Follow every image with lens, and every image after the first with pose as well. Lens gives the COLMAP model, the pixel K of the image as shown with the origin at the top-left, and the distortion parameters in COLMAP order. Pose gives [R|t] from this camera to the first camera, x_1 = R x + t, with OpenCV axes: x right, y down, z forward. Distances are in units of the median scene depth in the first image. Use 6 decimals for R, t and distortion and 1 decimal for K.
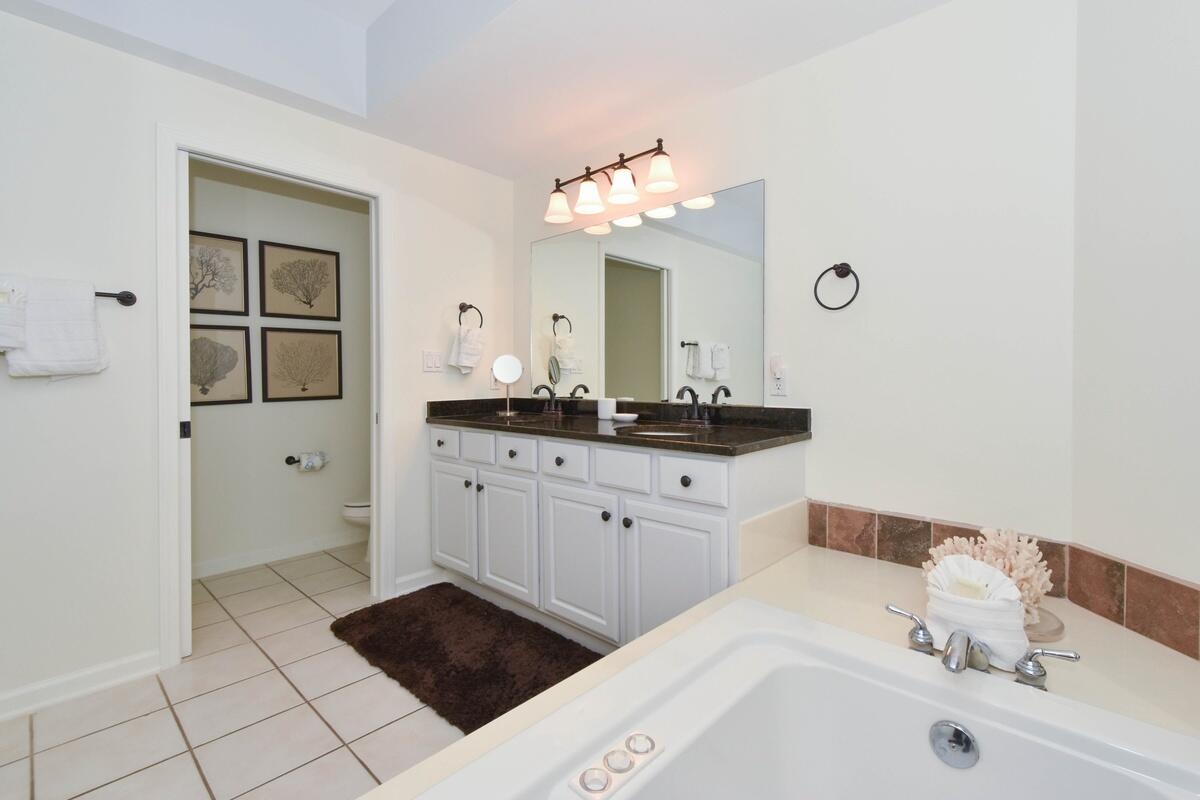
lens RADIAL K [[535.8, 0, 604.7], [0, 535.8, 375.1], [0, 0, 1]] dist [0.001732, -0.000022]
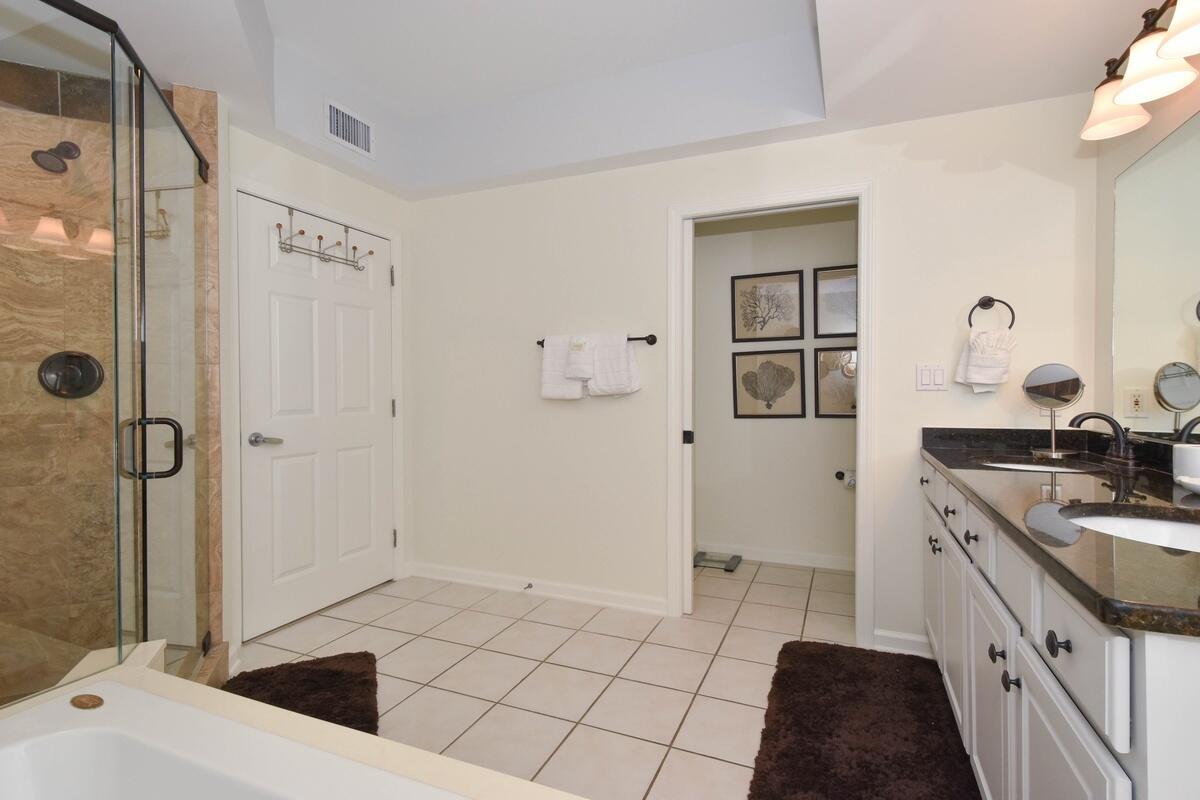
lens RADIAL K [[522.1, 0, 601.9], [0, 522.1, 393.3], [0, 0, 1]] dist [0.000766, 0.000297]
pose [[0.355620, 0.004261, -0.934621, 0.241634], [0.003574, 0.999976, 0.005918, -0.008524], [0.934624, -0.005445, 0.355596, 0.284185]]
